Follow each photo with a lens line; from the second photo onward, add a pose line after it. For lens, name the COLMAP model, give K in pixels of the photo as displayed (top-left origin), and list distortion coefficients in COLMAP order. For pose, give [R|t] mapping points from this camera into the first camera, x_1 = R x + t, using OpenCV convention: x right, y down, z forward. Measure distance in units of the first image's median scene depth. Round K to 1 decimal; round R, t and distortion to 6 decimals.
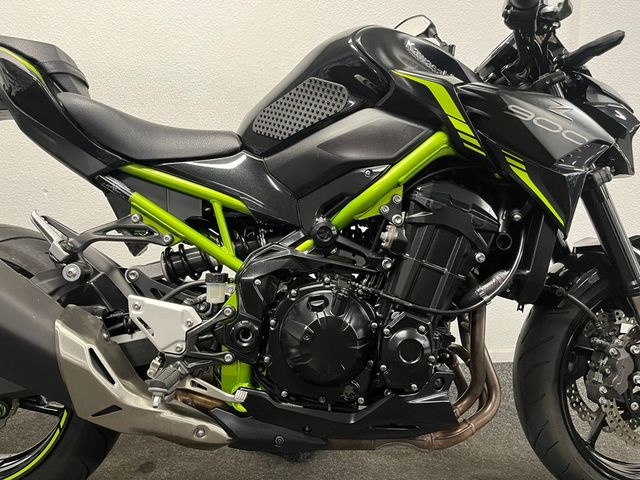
lens RADIAL K [[481.3, 0, 320.0], [0, 481.3, 240.0], [0, 0, 1]] dist [0.068165, -0.113492]
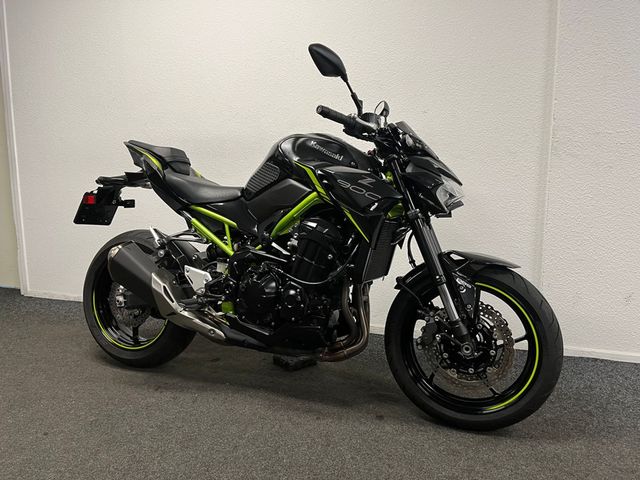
lens RADIAL K [[481.3, 0, 320.0], [0, 481.3, 240.0], [0, 0, 1]] dist [0.068165, -0.113492]
pose [[0.911926, 0.040071, -0.408394, 1.037841], [-0.042477, 0.999092, 0.003180, -0.034265], [0.408151, 0.014447, 0.912800, -0.746434]]
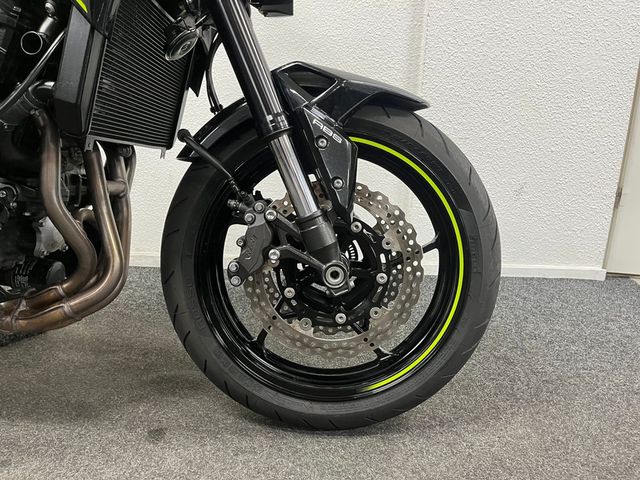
lens RADIAL K [[481.3, 0, 320.0], [0, 481.3, 240.0], [0, 0, 1]] dist [0.068165, -0.113492]
pose [[0.997642, 0.035411, -0.058798, 0.841207], [-0.028645, 0.993277, 0.112164, 0.196146], [0.062374, -0.110215, 0.991949, 0.285542]]
